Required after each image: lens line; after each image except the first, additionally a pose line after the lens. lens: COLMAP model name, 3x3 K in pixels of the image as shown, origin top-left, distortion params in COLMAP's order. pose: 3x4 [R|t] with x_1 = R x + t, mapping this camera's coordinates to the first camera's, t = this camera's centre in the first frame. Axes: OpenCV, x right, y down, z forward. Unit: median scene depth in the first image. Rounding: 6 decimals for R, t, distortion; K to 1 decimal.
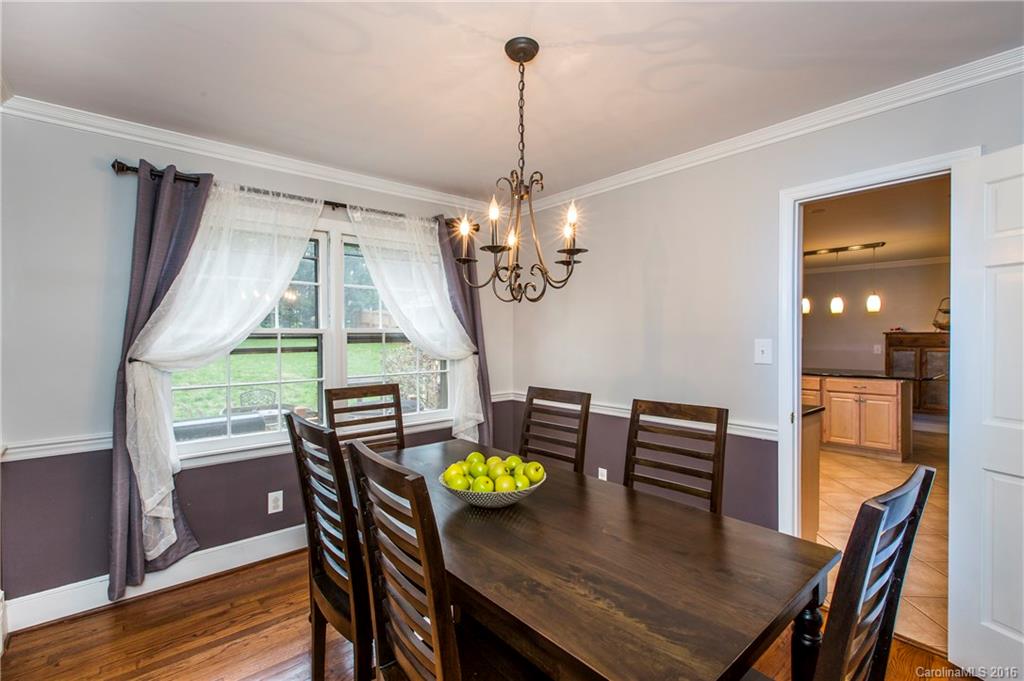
lens RADIAL K [[463.8, 0, 509.3], [0, 463.8, 339.8], [0, 0, 1]] dist [0.007127, -0.001214]
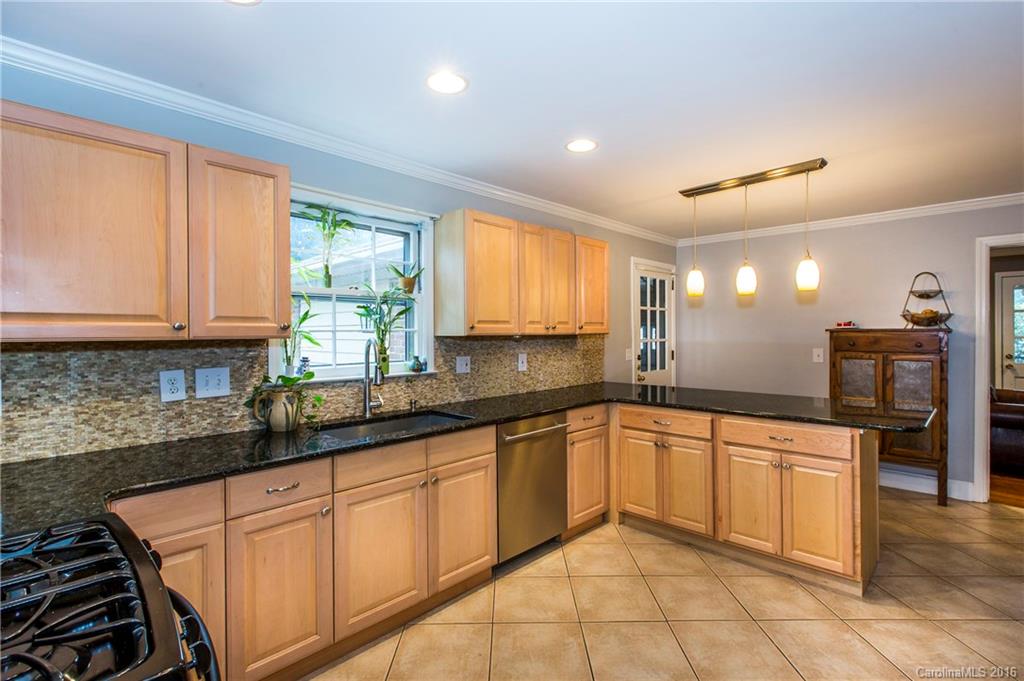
lens RADIAL K [[463.8, 0, 518.0], [0, 463.8, 332.4], [0, 0, 1]] dist [0.007127, -0.001214]
pose [[0.996257, -0.000646, 0.086434, 0.368084], [0.001752, 0.999918, -0.012716, -0.004669], [-0.086419, 0.012819, 0.996176, 0.451795]]
